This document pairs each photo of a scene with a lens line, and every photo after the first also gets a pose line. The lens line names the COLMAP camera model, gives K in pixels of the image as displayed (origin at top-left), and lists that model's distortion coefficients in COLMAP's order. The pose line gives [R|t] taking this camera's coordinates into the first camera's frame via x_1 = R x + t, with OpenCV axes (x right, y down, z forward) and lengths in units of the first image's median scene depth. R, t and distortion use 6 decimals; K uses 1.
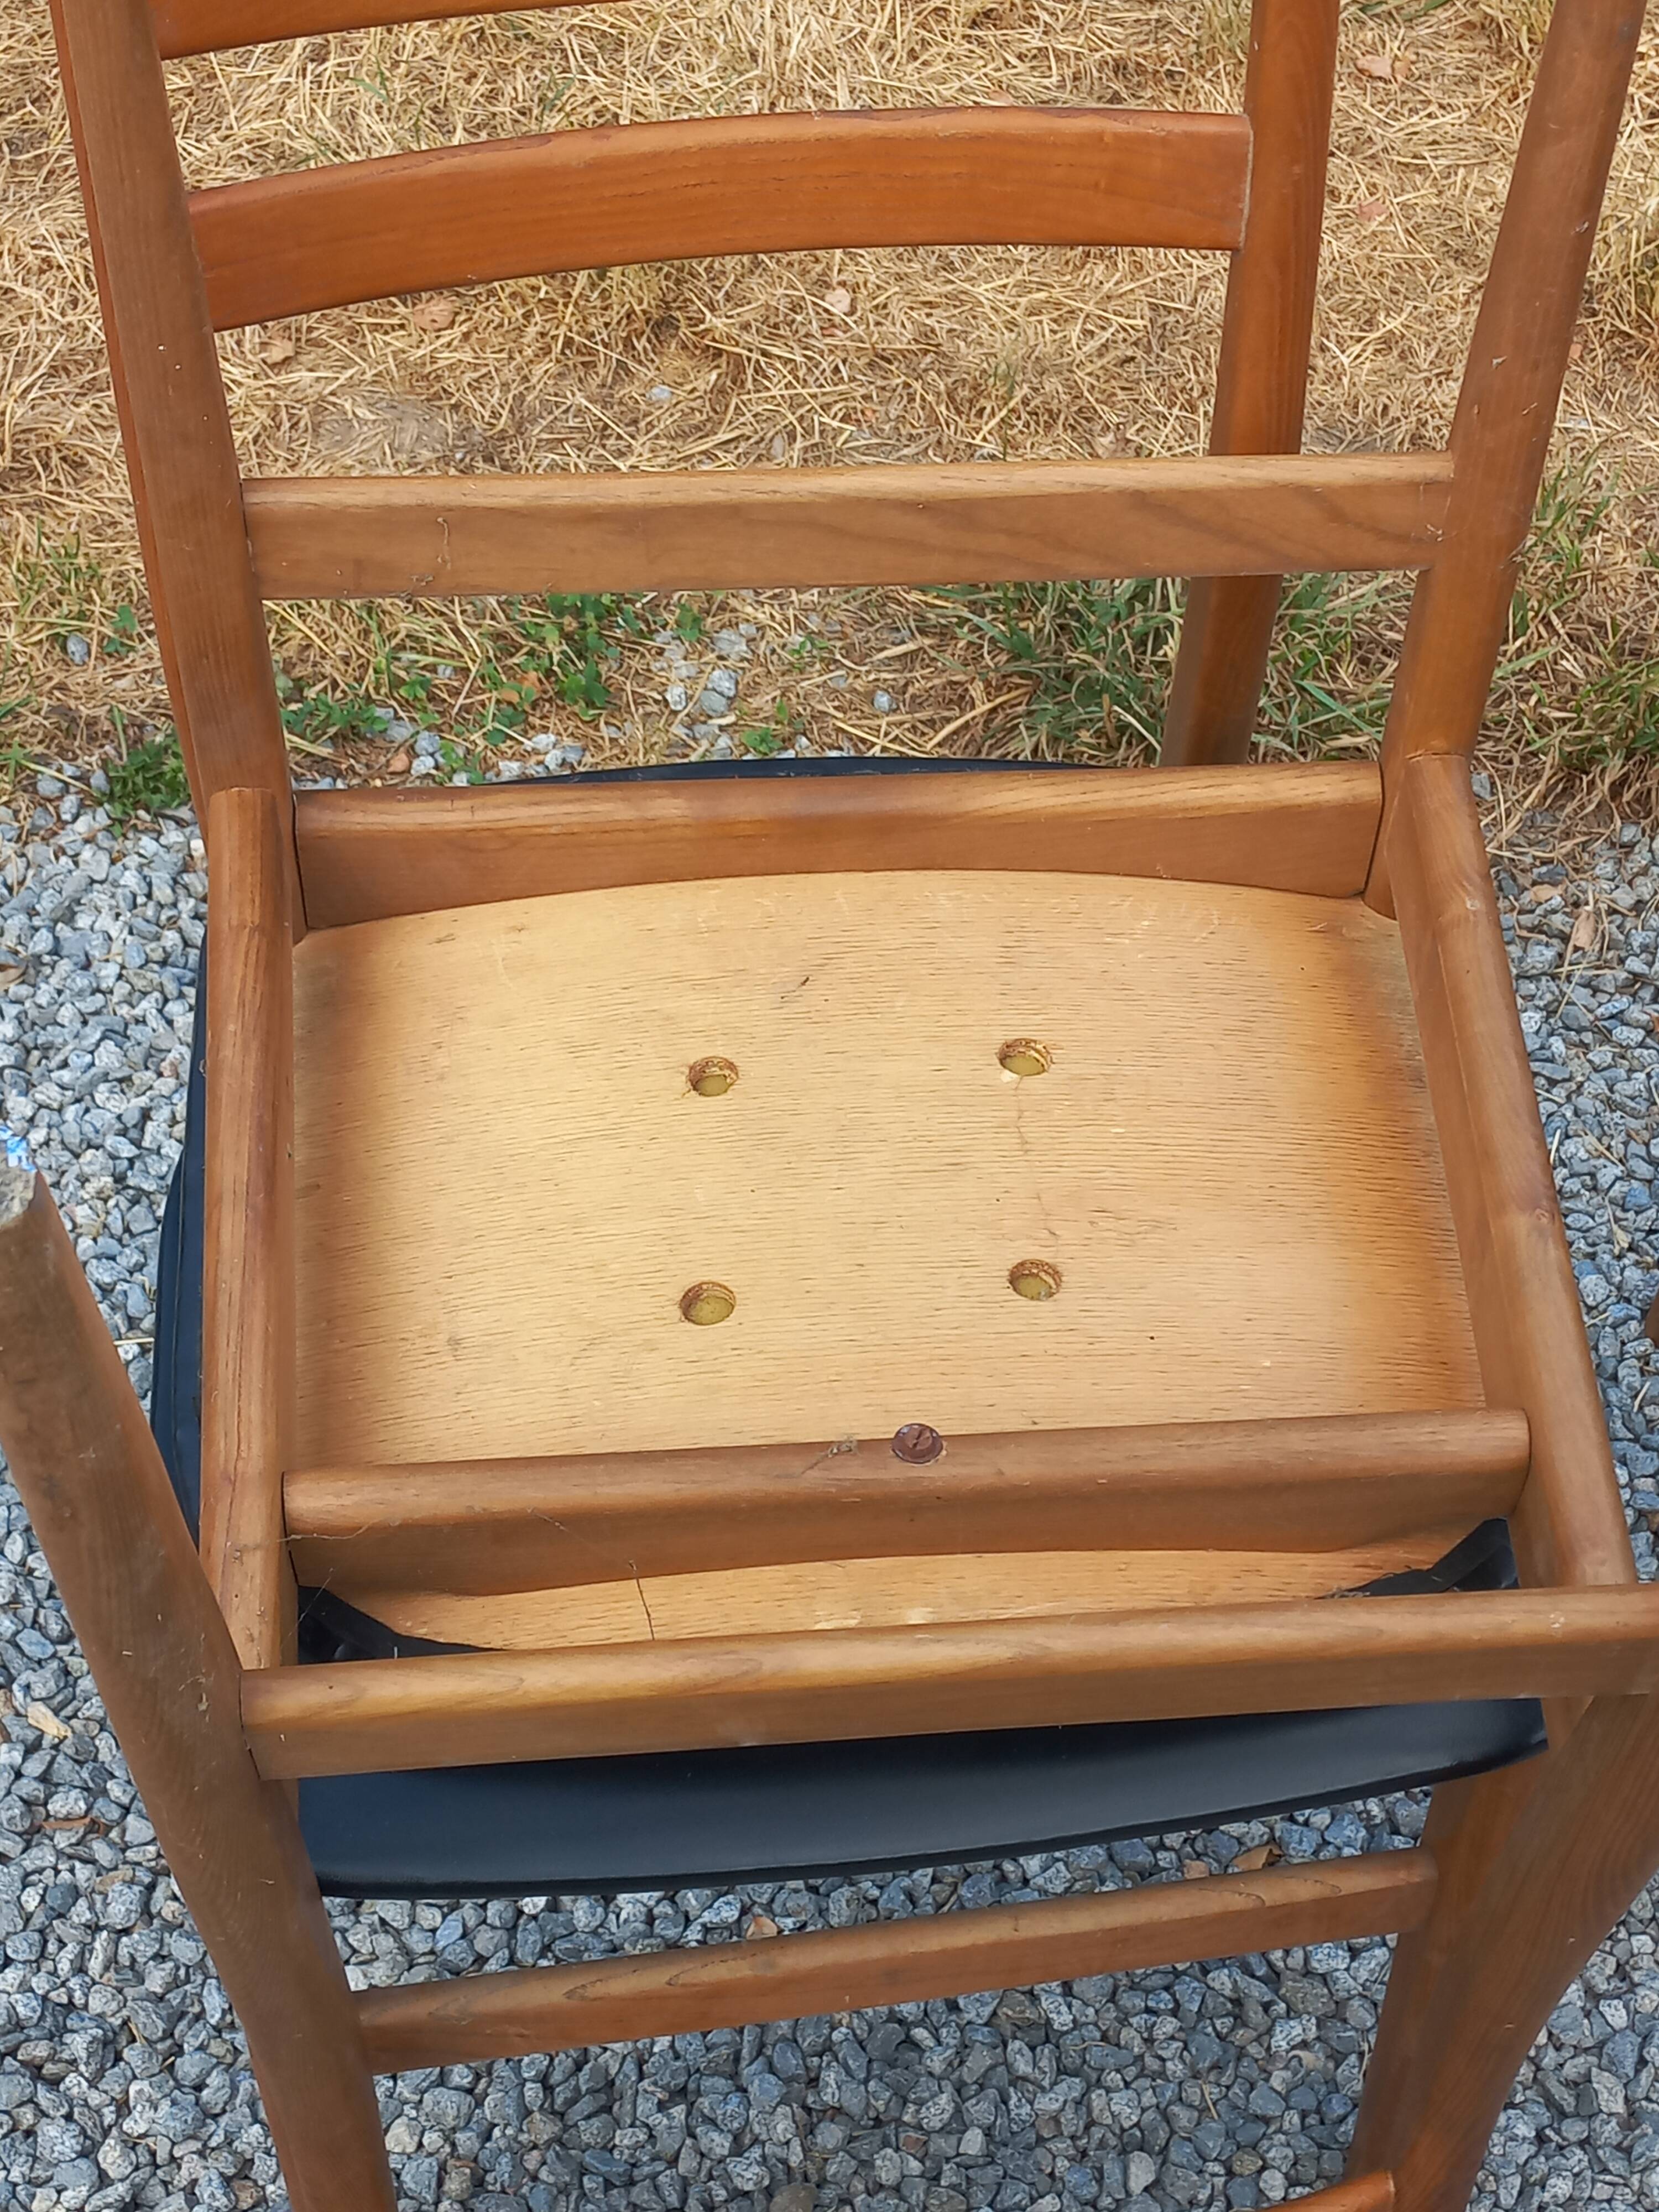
lens RADIAL K [[3095.3, 0, 832.6], [0, 3095.3, 1107.2], [0, 0, 1]] dist [0.071415, 0.000000]
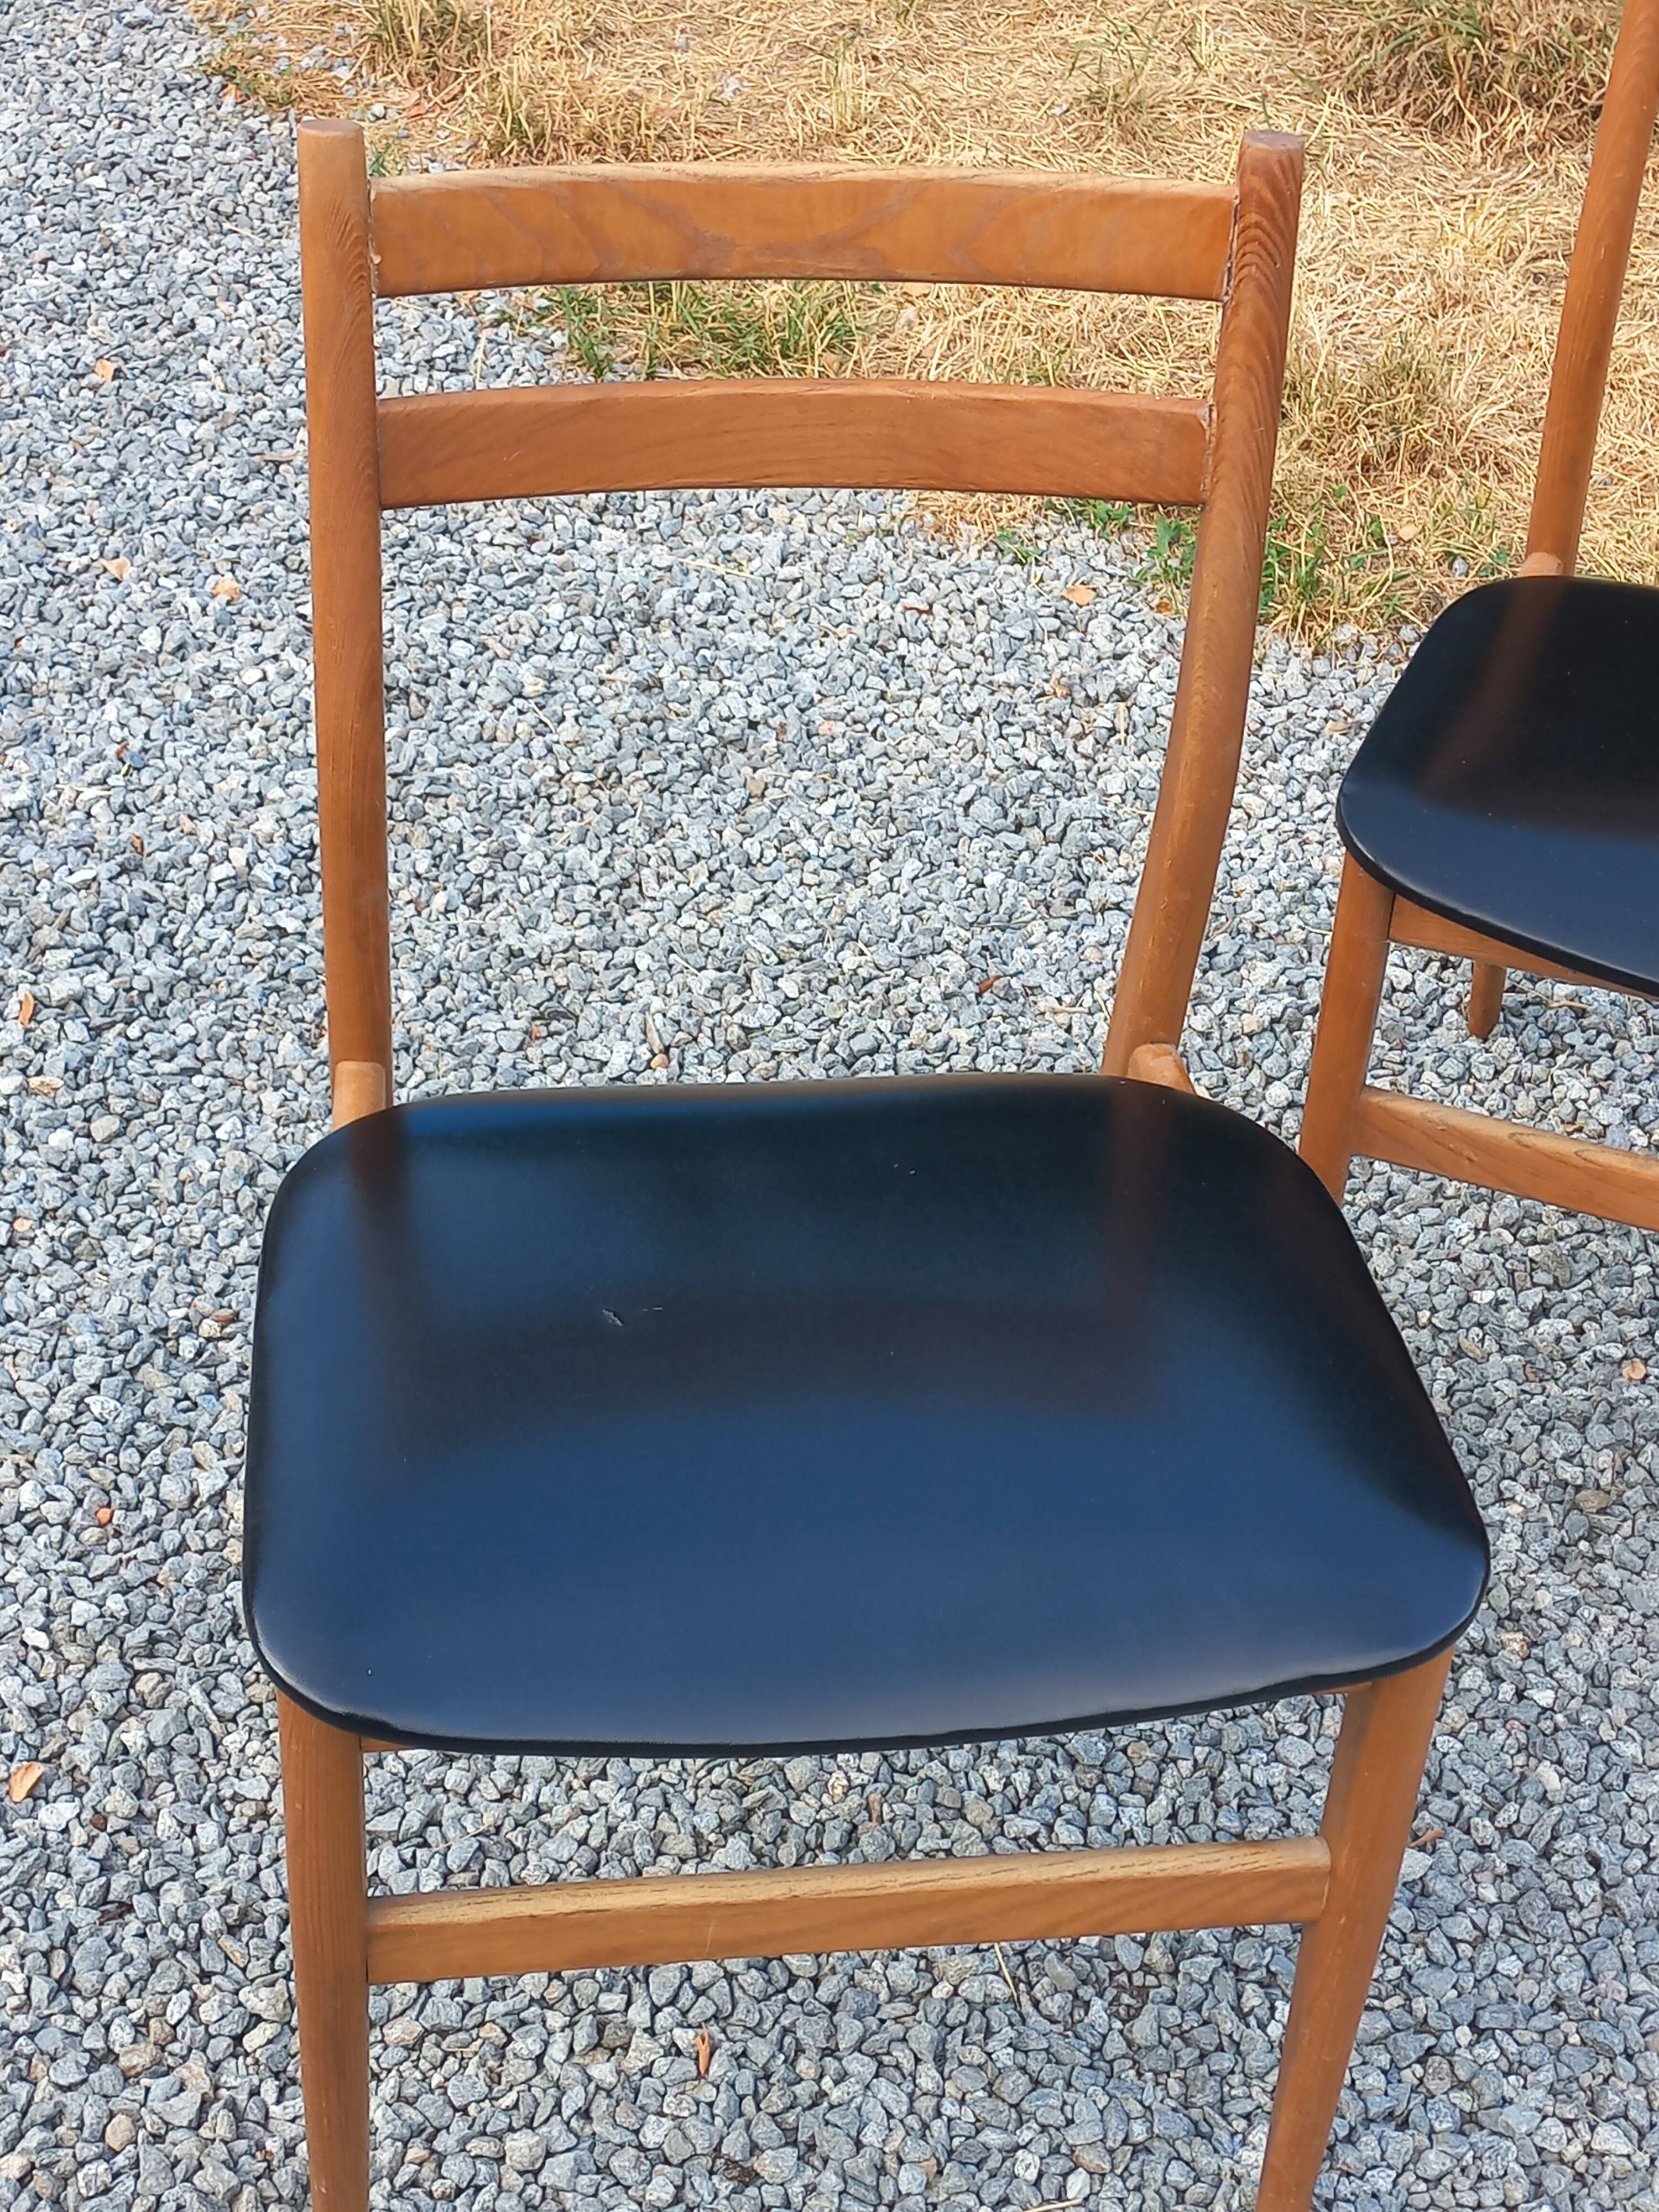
lens RADIAL K [[3095.3, 0, 850.7], [0, 3095.3, 1109.7], [0, 0, 1]] dist [0.071415, 0.000000]
pose [[0.871124, 0.317014, -0.375026, 0.156862], [-0.375050, 0.922488, -0.091391, 0.421940], [0.316985, 0.220266, 0.922498, -0.404561]]
